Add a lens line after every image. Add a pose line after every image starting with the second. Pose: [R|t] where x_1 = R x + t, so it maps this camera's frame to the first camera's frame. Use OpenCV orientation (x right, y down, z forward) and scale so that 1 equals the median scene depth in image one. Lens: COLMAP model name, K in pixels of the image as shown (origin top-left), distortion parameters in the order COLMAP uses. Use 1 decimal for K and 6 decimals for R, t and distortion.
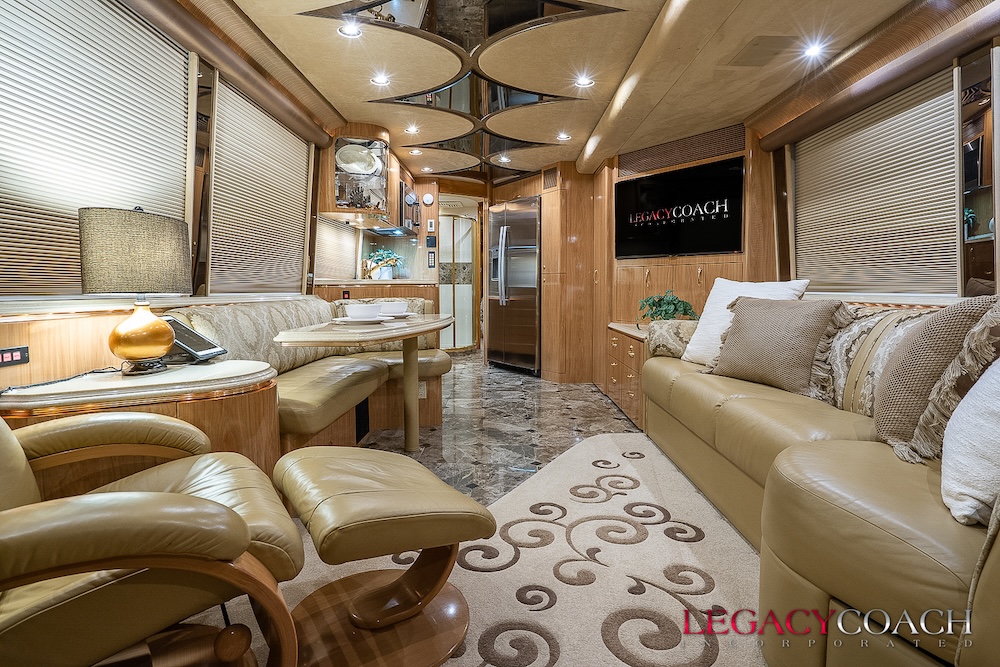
lens RADIAL K [[514.7, 0, 494.1], [0, 514.7, 319.0], [0, 0, 1]] dist [-0.030461, 0.015348]
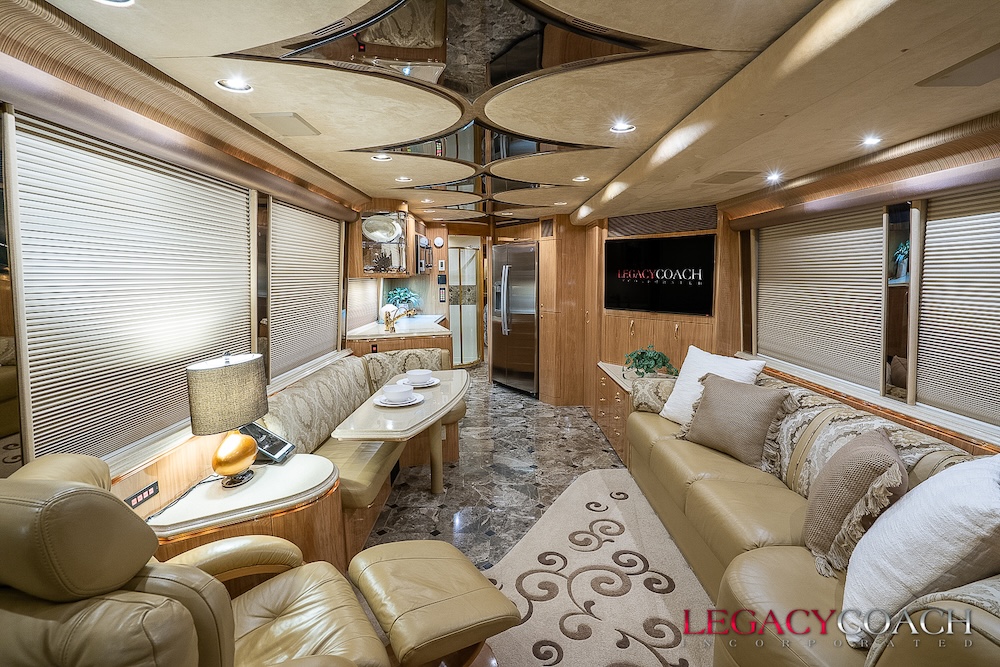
lens RADIAL K [[472.3, 0, 494.9], [0, 472.3, 330.4], [0, 0, 1]] dist [-0.043244, 0.016503]
pose [[0.999913, -0.007743, 0.010725, -0.036505], [0.007041, 0.997925, 0.064003, -0.219339], [-0.011198, -0.063921, 0.997892, -0.090265]]
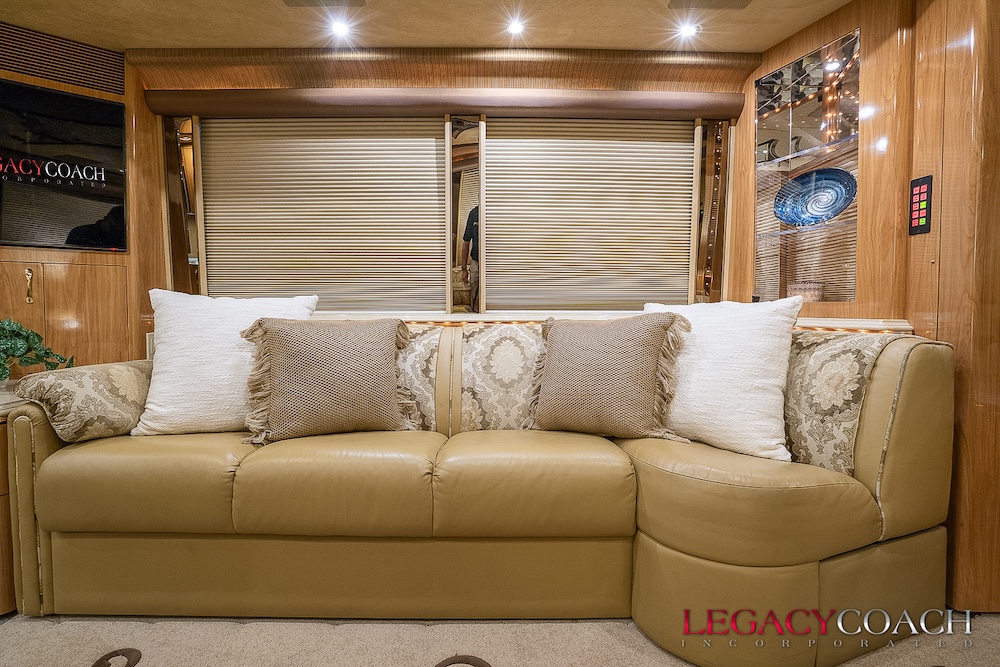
lens RADIAL K [[472.3, 0, 503.5], [0, 472.3, 320.8], [0, 0, 1]] dist [-0.043244, 0.016503]
pose [[-0.031968, -0.025616, 0.999161, -0.156754], [0.057499, 0.997969, 0.027425, -0.038977], [-0.997834, 0.058327, -0.030430, 0.700619]]
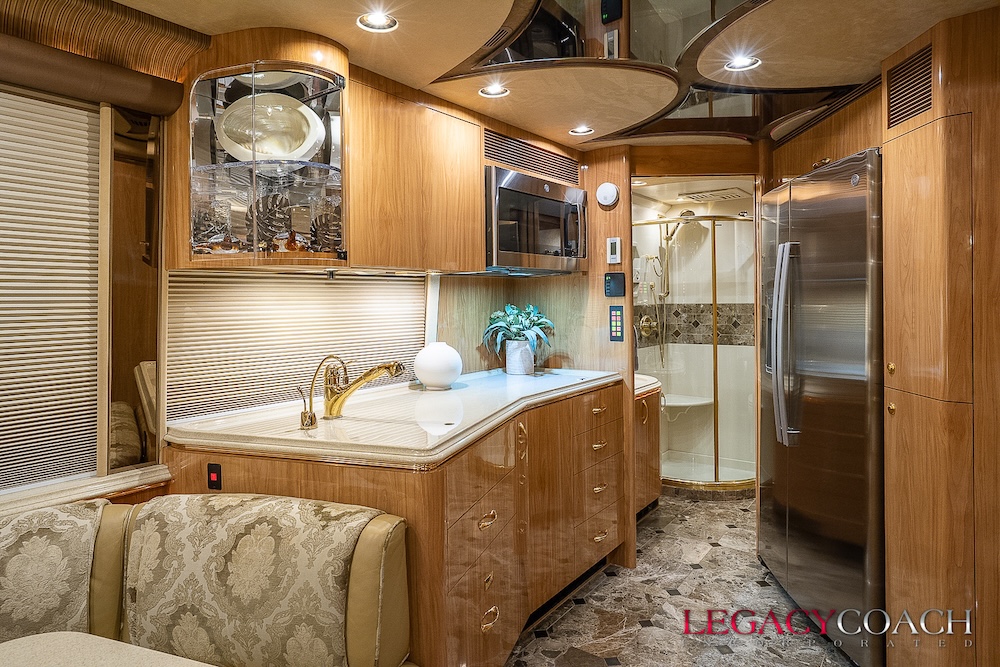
lens RADIAL K [[592.6, 0, 504.9], [0, 592.6, 302.6], [0, 0, 1]] dist [-0.023191, 0.025285]
pose [[0.814370, -0.004983, -0.580324, 0.223412], [-0.021100, 0.999048, -0.038188, -0.238518], [0.579962, 0.043344, 0.813490, 1.089062]]
